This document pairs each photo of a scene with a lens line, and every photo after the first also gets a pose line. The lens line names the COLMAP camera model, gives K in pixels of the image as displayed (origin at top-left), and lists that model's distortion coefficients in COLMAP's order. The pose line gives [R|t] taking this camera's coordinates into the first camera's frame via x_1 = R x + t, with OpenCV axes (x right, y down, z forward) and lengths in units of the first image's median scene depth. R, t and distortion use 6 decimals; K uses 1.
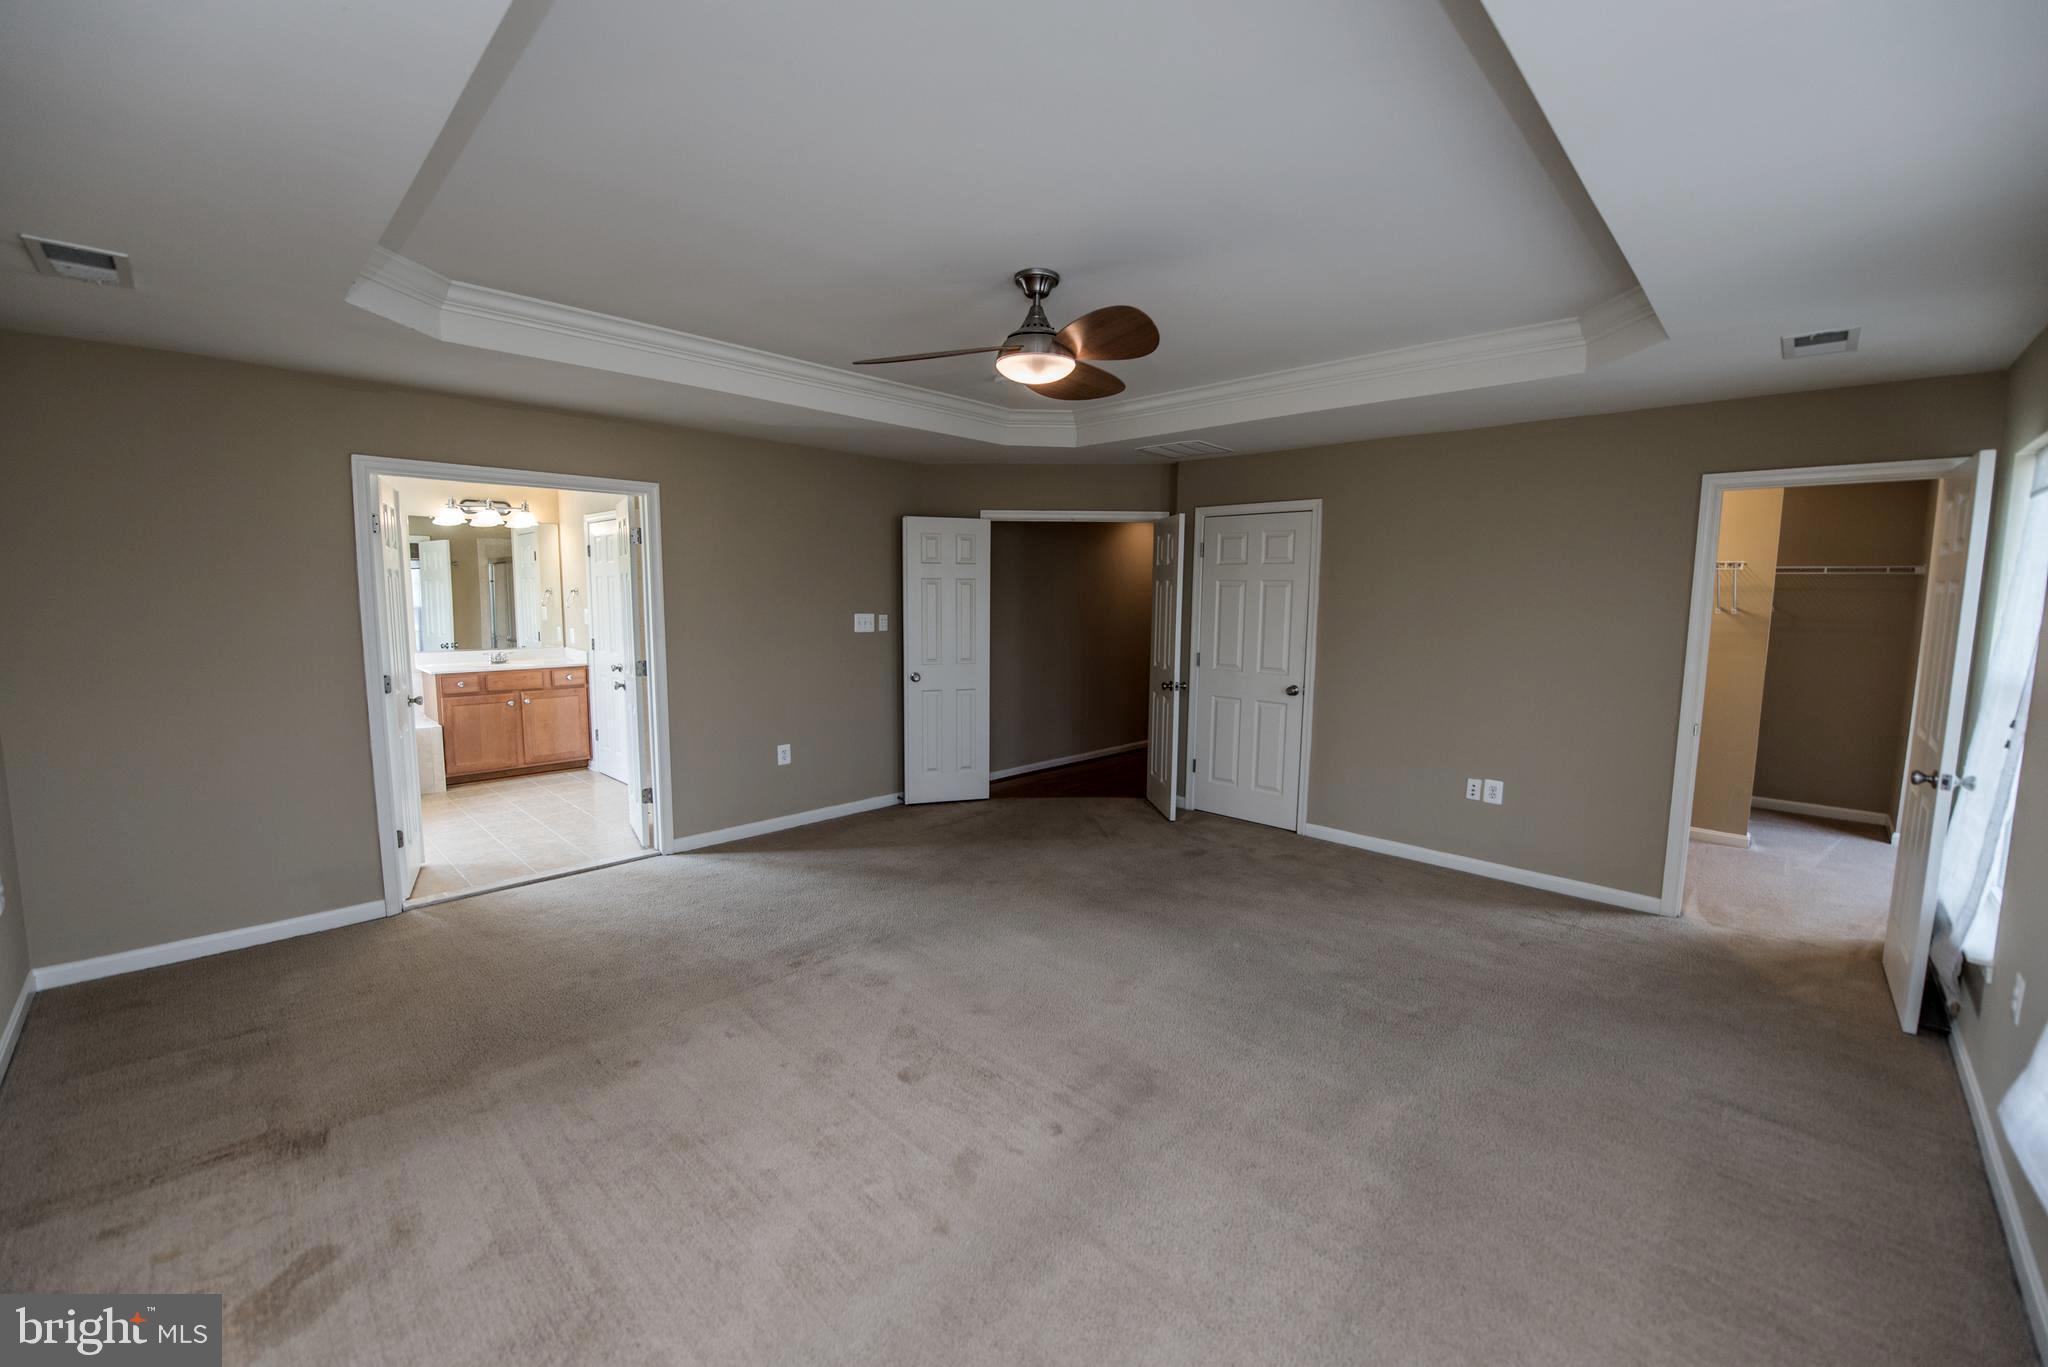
lens RADIAL K [[816.0, 0, 1018.4], [0, 816.0, 683.6], [0, 0, 1]] dist [-0.017721, -0.000288]
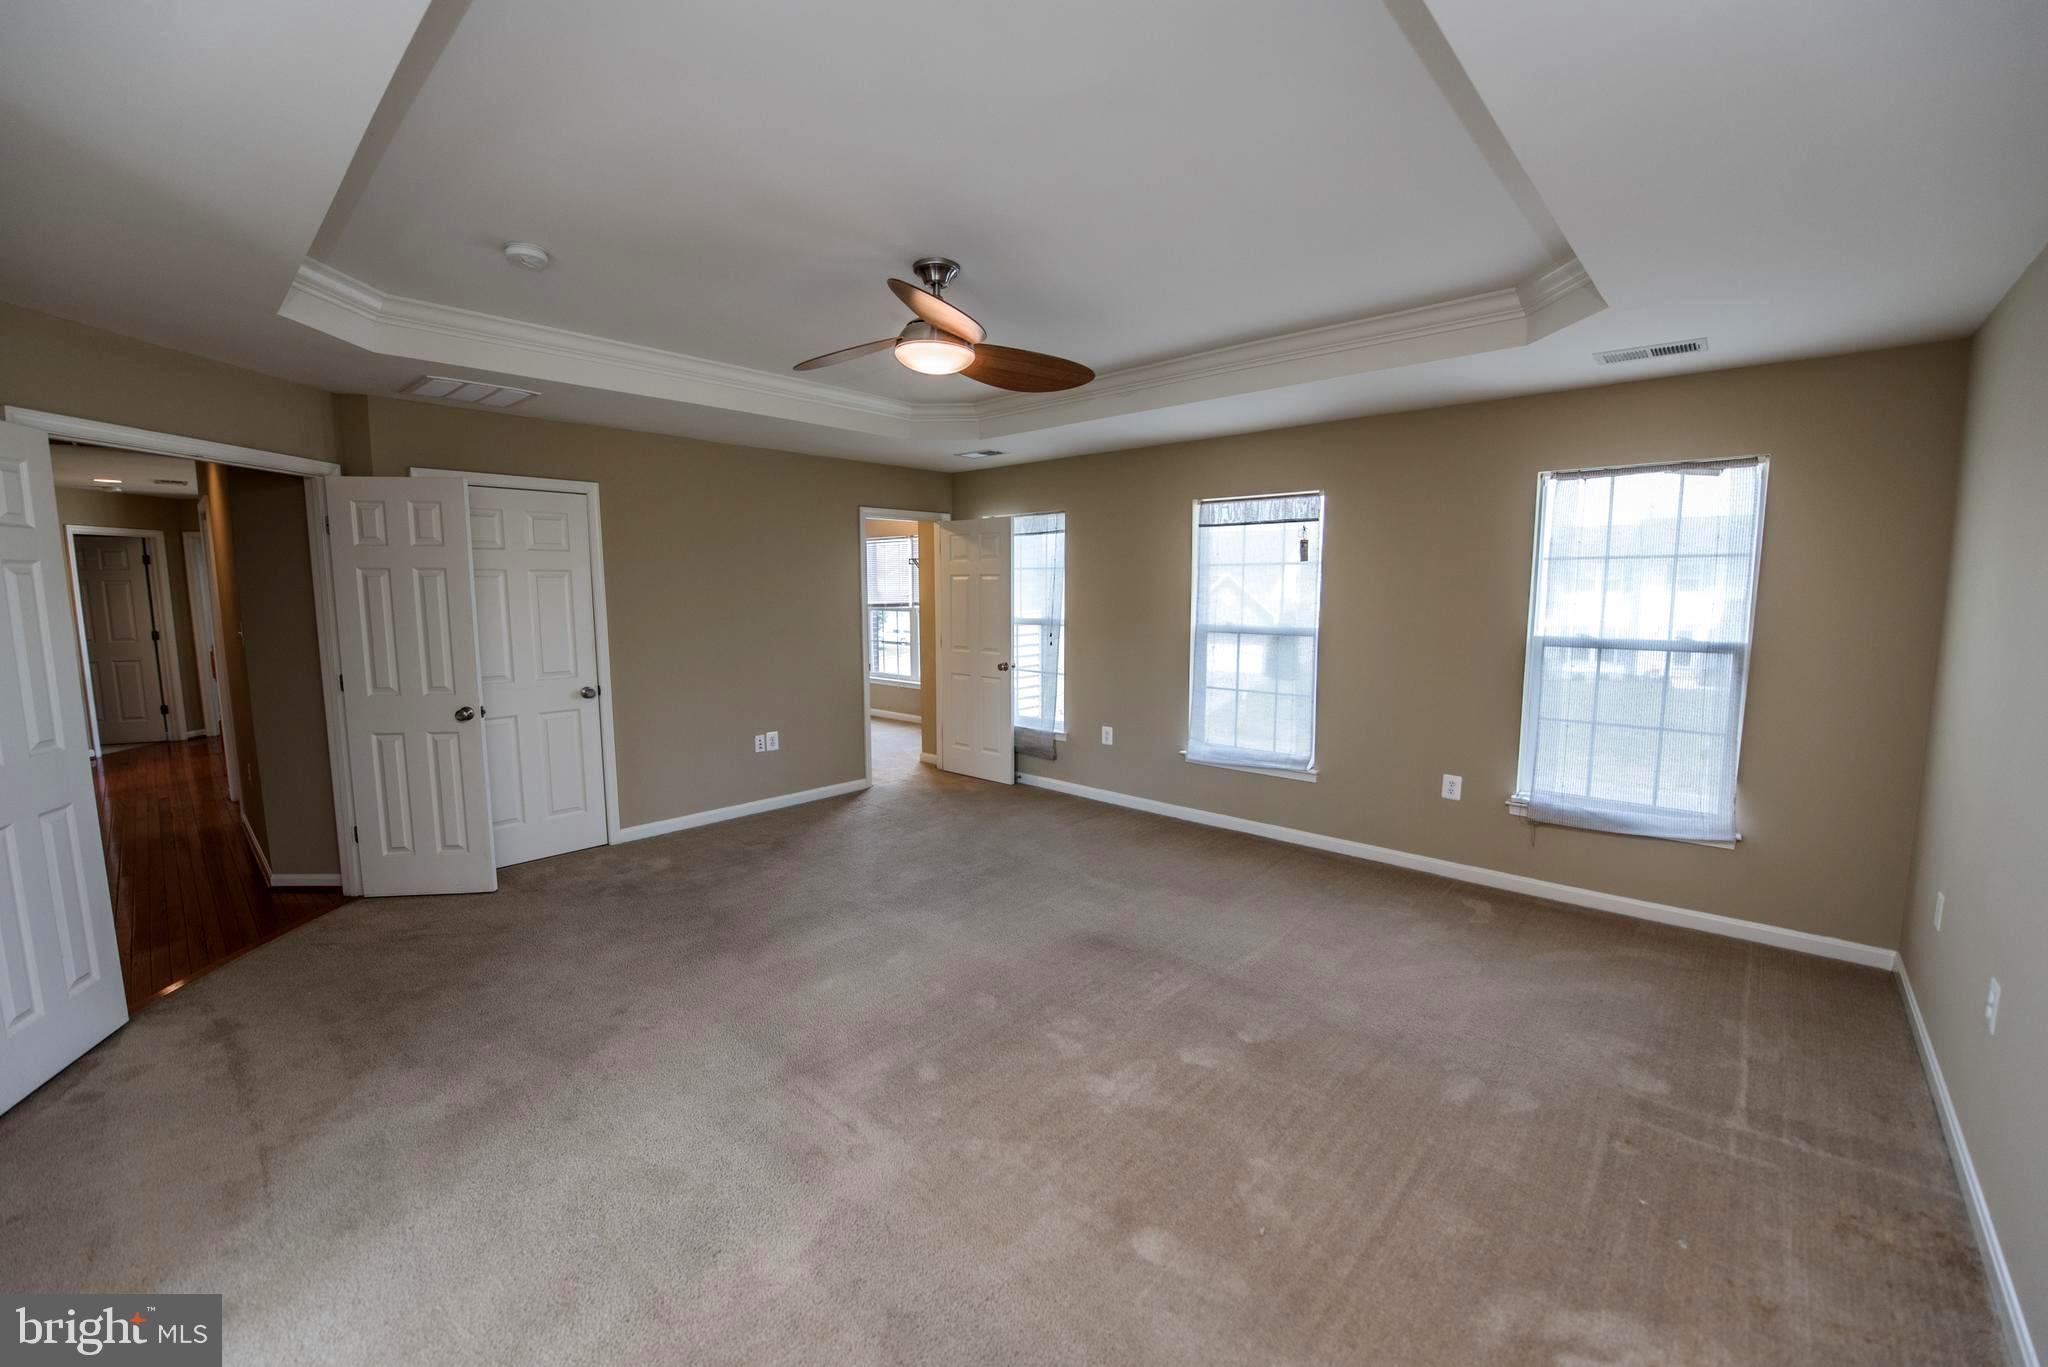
lens RADIAL K [[811.7, 0, 1021.1], [0, 811.7, 681.9], [0, 0, 1]] dist [-0.012396, -0.004779]
pose [[-0.031604, -0.125069, 0.991645, -0.590440], [0.115595, 0.985025, 0.127918, -0.065354], [-0.992794, 0.118672, -0.016673, 0.562011]]
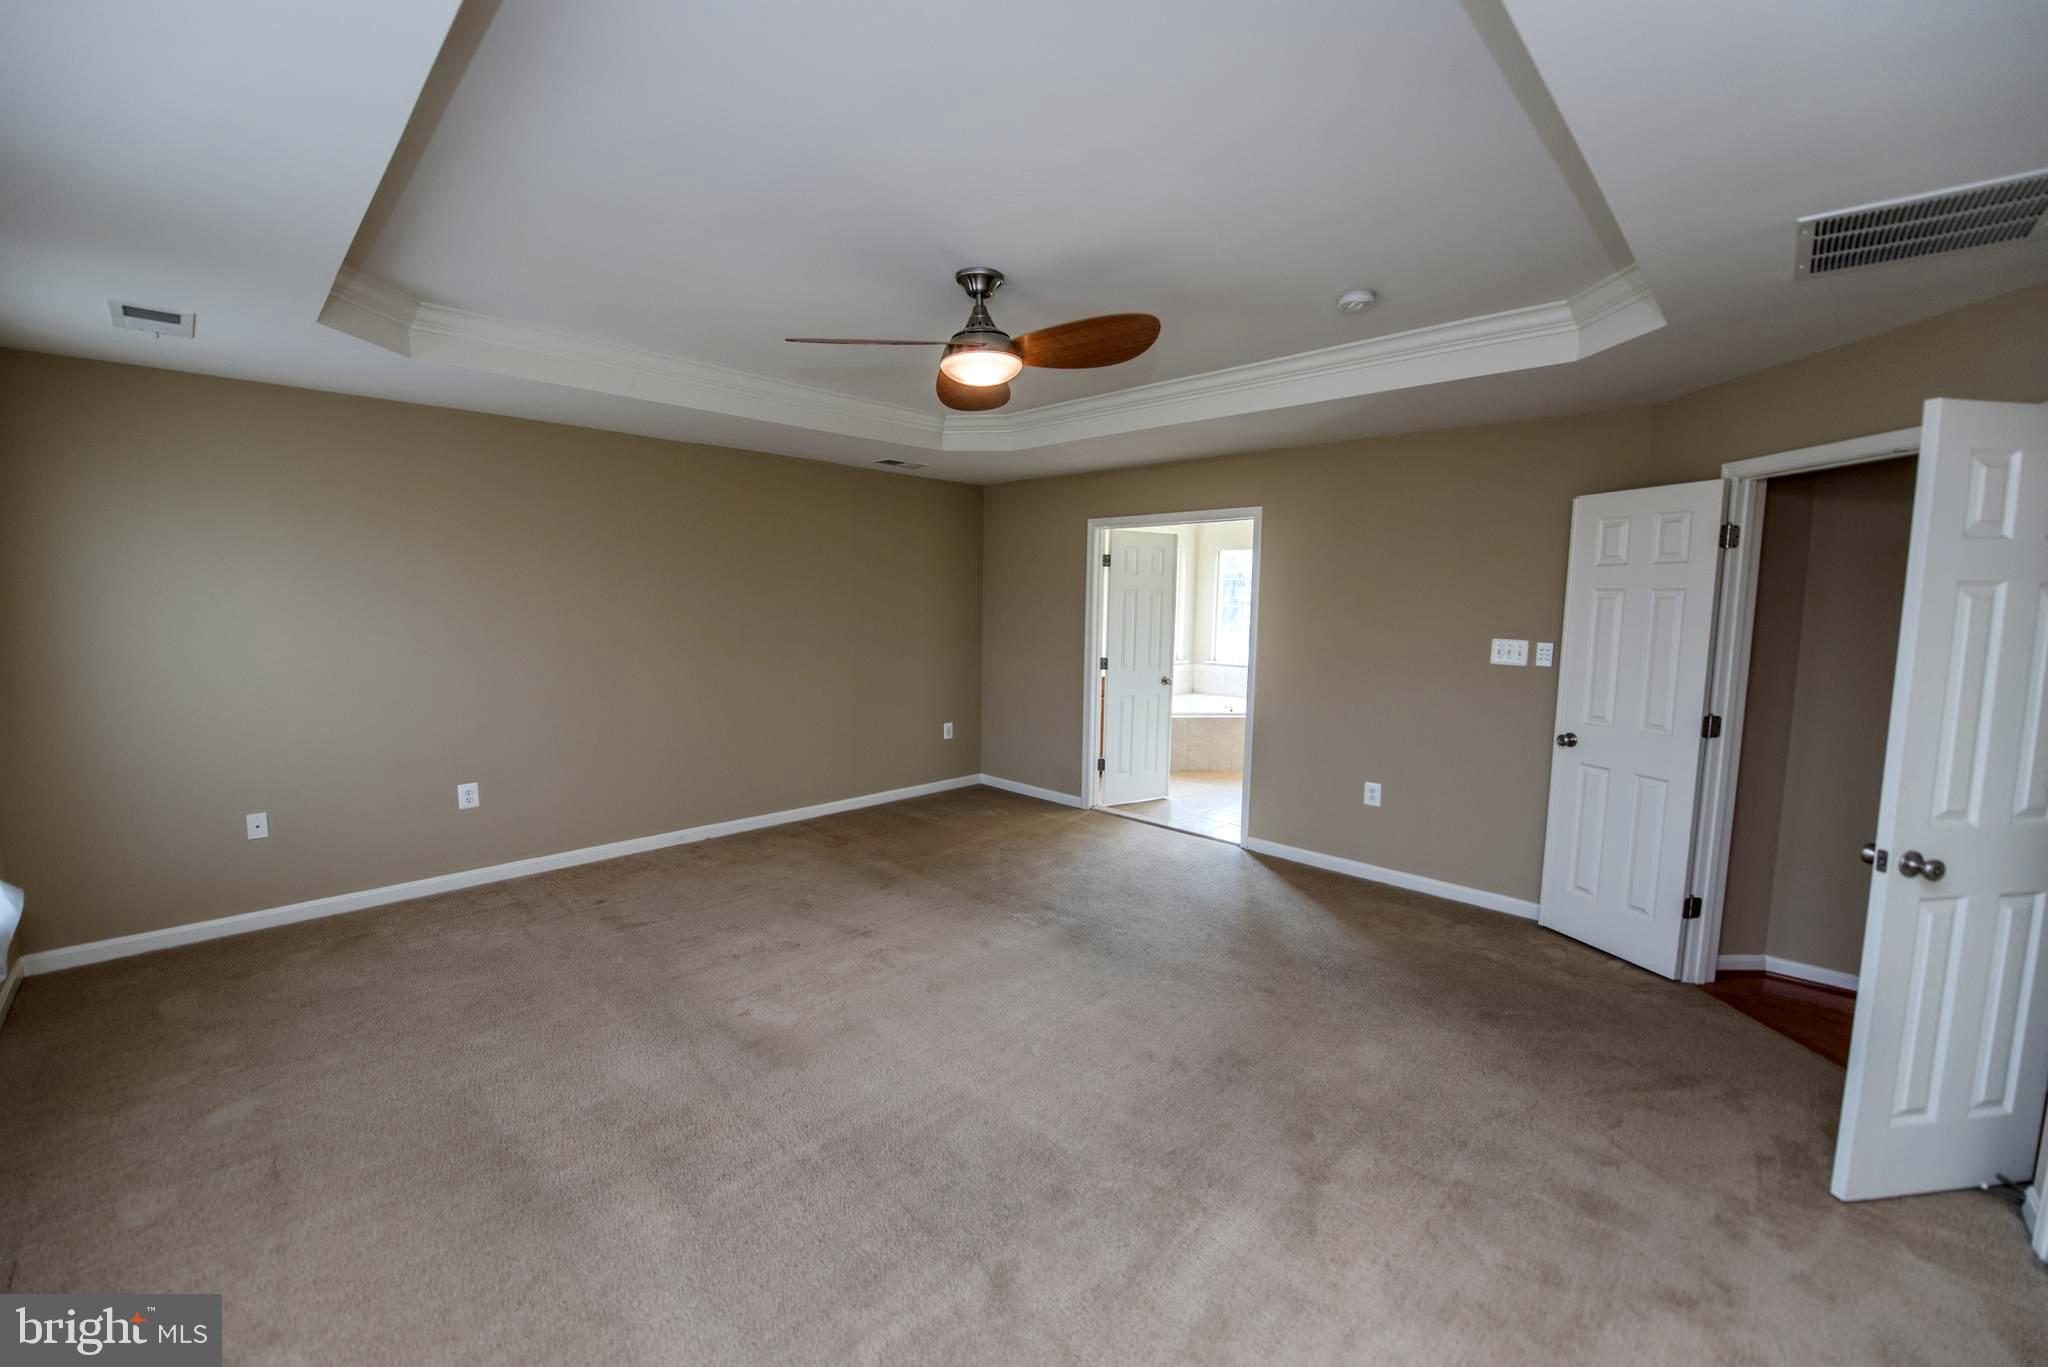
lens RADIAL K [[816.6, 0, 1024.0], [0, 816.6, 683.5], [0, 0, 1]] dist [0.001596, 0.000183]
pose [[0.004533, 0.090382, -0.995897, 0.600903], [-0.131724, 0.987283, 0.089001, -0.061642], [0.991276, 0.130780, 0.016381, 0.633442]]
